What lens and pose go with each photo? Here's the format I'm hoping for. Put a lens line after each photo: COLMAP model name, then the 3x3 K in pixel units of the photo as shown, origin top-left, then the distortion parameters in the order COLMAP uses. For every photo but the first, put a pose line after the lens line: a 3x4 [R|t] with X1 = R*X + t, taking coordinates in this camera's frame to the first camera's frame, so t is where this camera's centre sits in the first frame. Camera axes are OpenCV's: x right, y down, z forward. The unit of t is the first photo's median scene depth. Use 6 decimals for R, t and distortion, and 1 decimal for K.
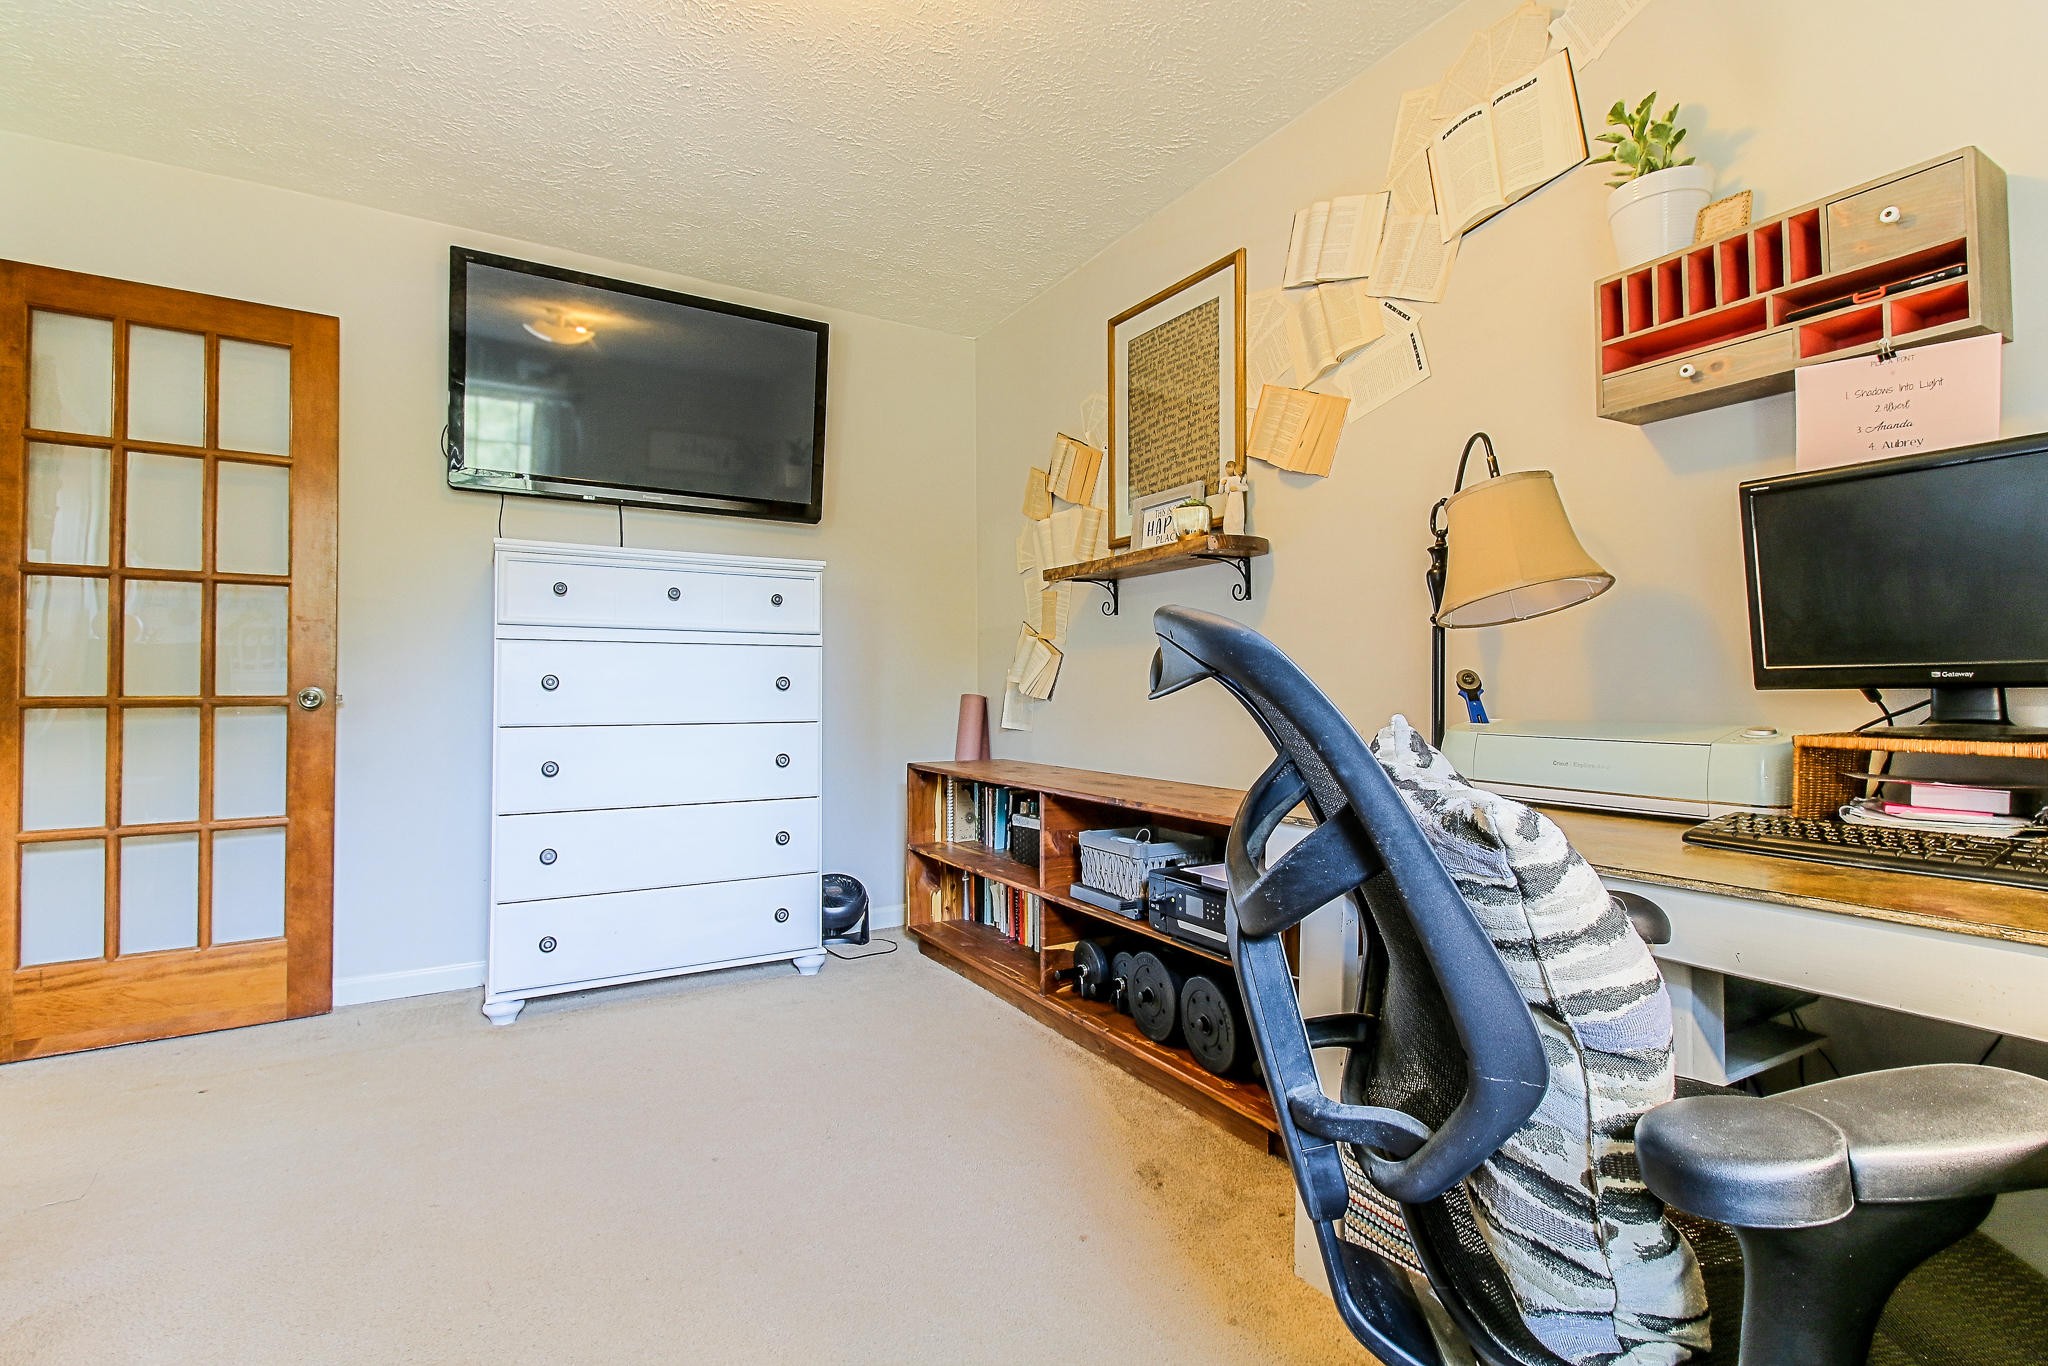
lens RADIAL K [[932.2, 0, 1029.9], [0, 932.2, 675.6], [0, 0, 1]] dist [0.012216, -0.008850]
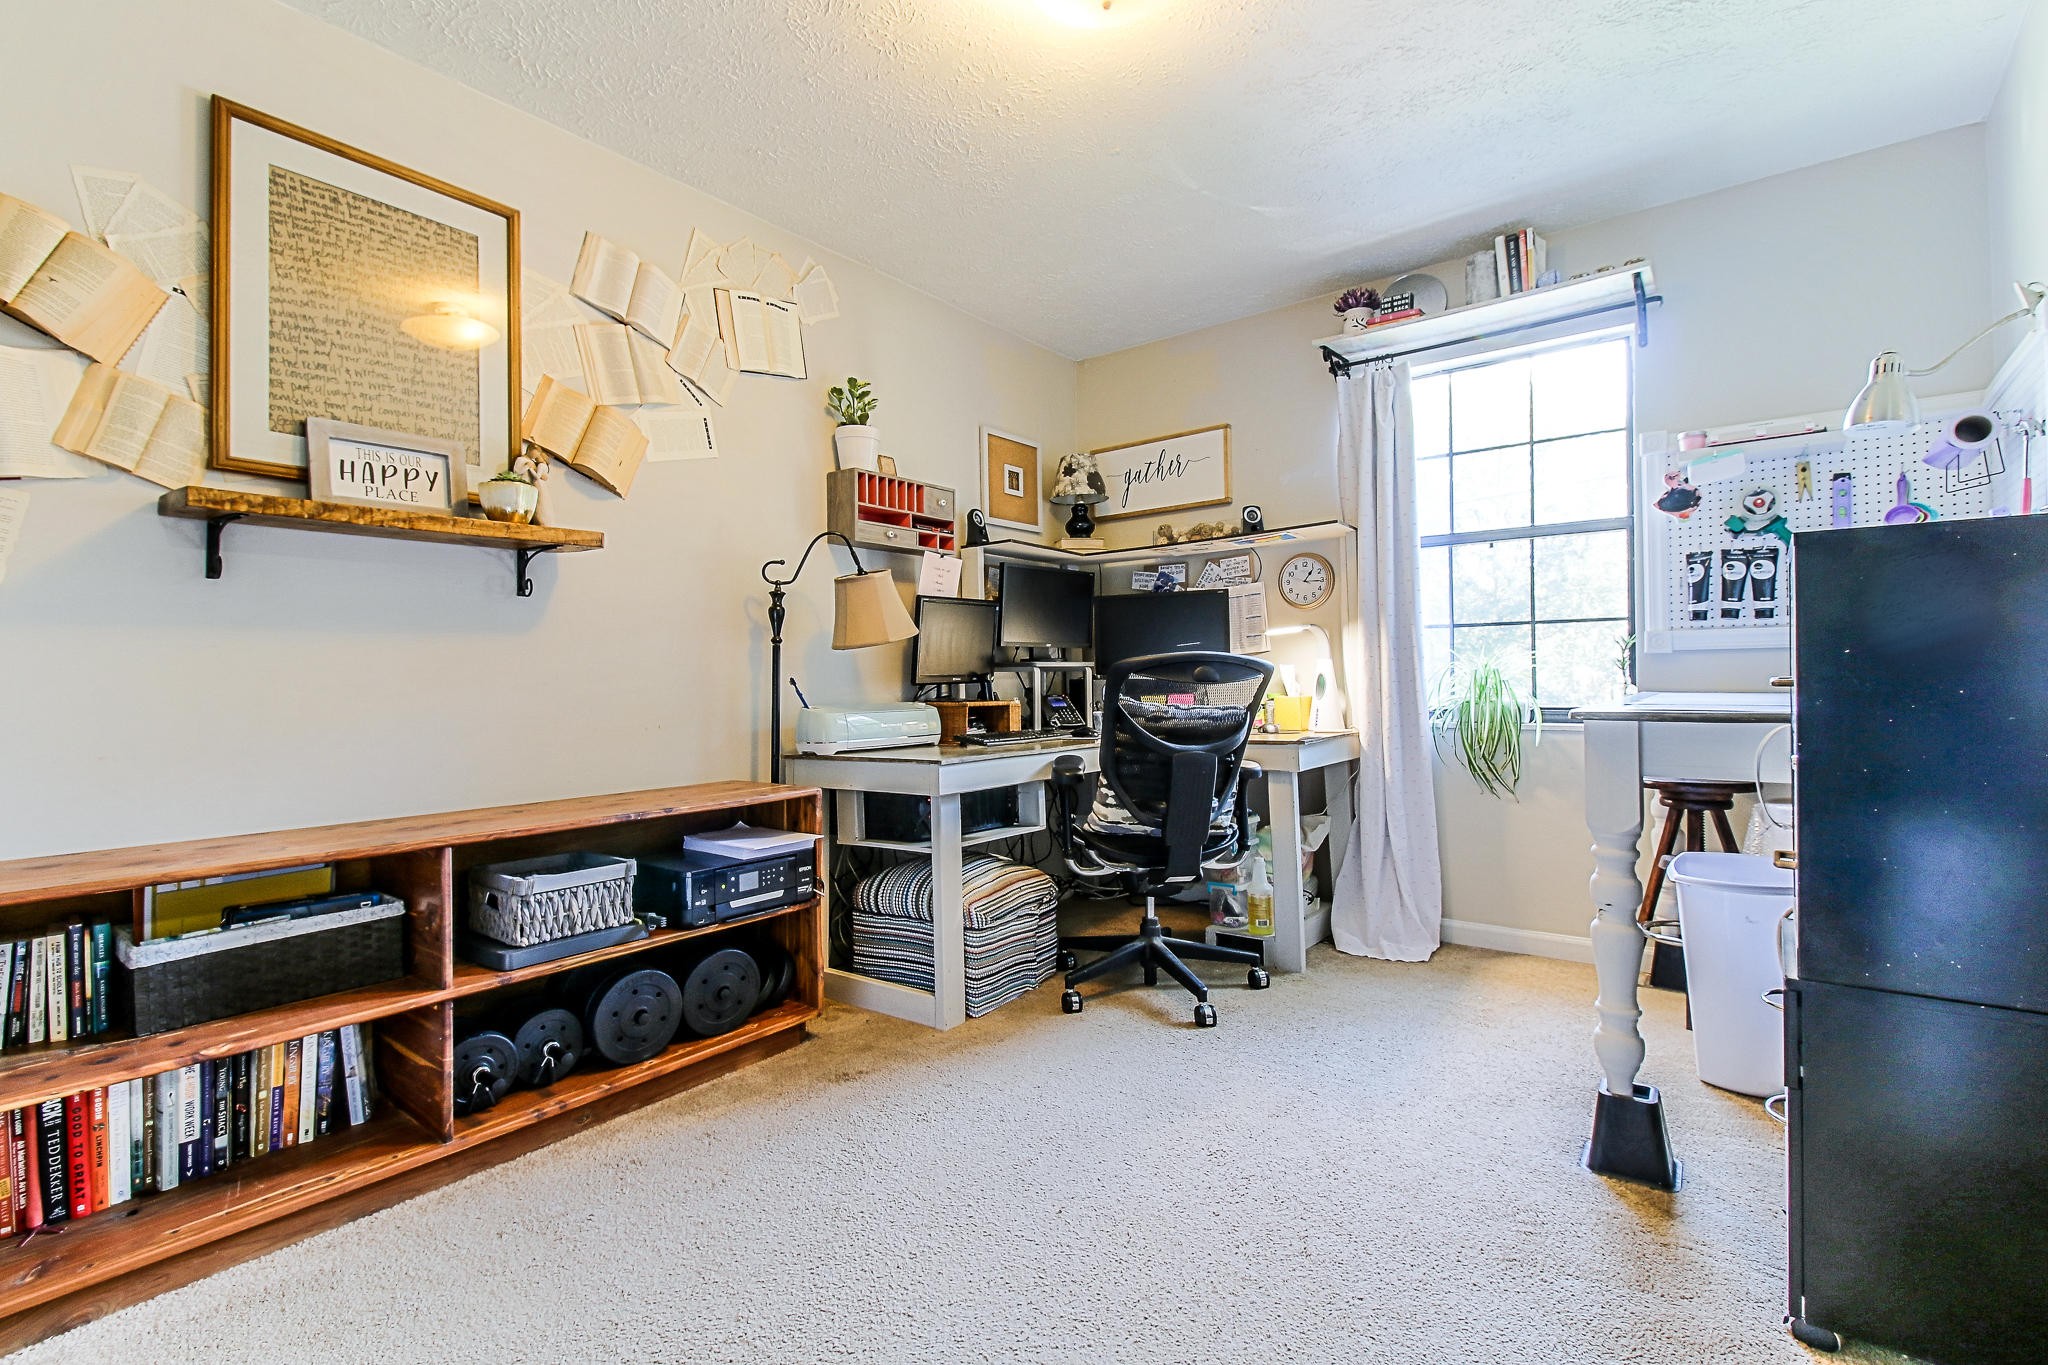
lens RADIAL K [[932.2, 0, 1029.1], [0, 932.2, 679.9], [0, 0, 1]] dist [0.012216, -0.008850]
pose [[-0.356992, 0.007669, 0.934076, -0.836205], [0.006054, 0.999964, -0.005896, 0.009420], [-0.934088, 0.003550, -0.357026, 0.899372]]
